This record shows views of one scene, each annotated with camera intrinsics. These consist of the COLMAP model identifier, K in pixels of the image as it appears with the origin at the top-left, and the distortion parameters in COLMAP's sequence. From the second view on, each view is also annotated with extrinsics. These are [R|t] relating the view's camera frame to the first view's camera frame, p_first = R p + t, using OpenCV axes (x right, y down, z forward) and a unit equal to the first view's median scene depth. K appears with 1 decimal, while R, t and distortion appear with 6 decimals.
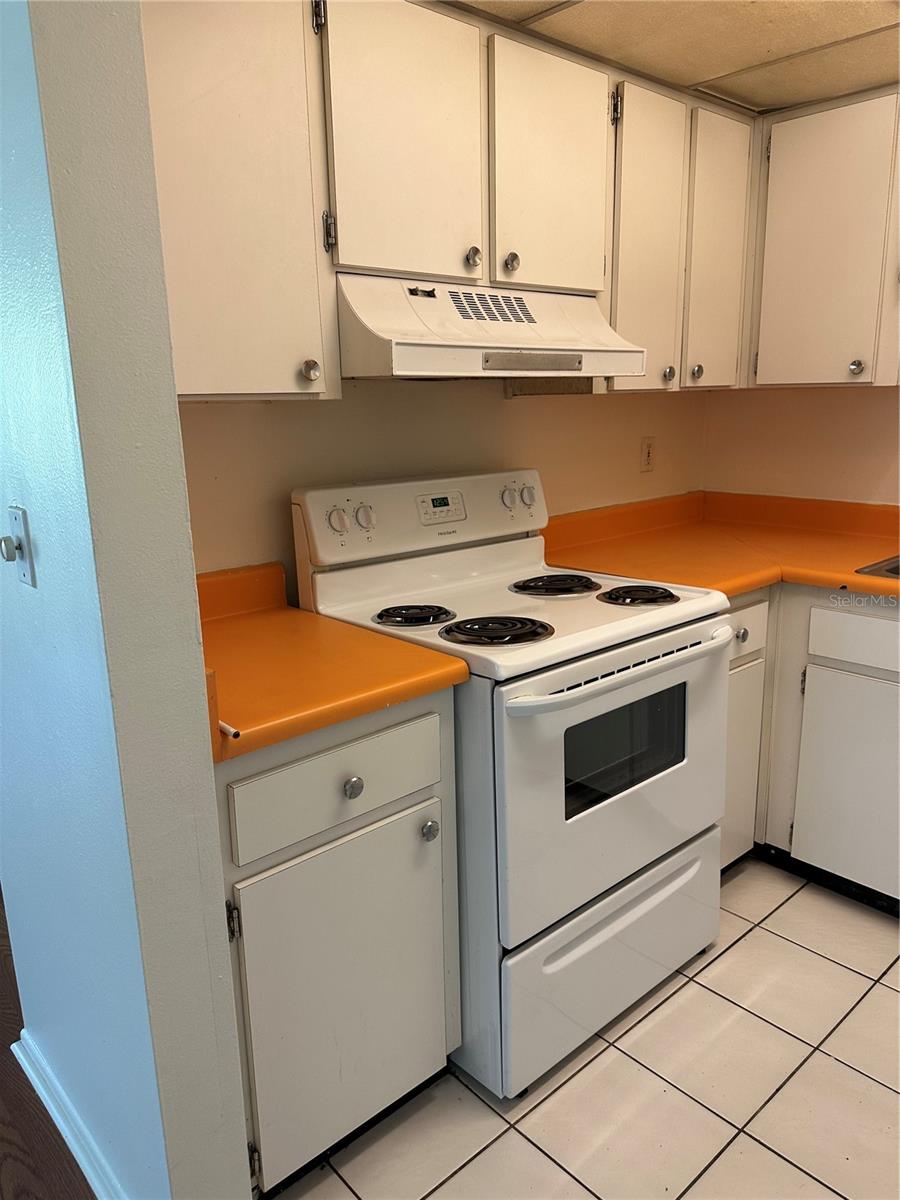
lens RADIAL K [[854.0, 0, 449.1], [0, 854.0, 599.4], [0, 0, 1]] dist [0.055143, -0.061113]
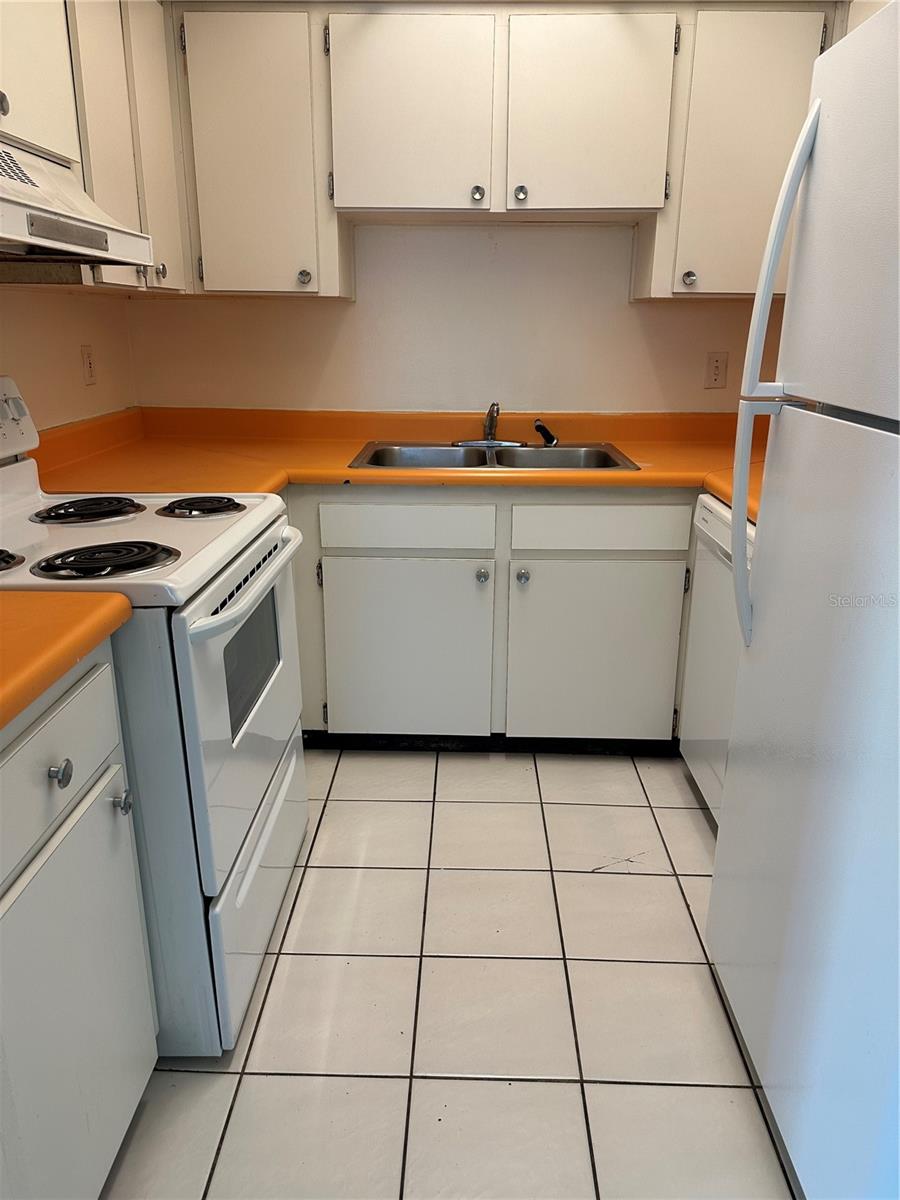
lens RADIAL K [[854.0, 0, 449.1], [0, 854.0, 602.5], [0, 0, 1]] dist [0.055143, -0.061113]
pose [[0.690106, -0.199012, 0.695808, -0.261199], [0.146403, 0.979959, 0.135080, 0.010104], [-0.708746, 0.008648, 0.705411, 0.138895]]
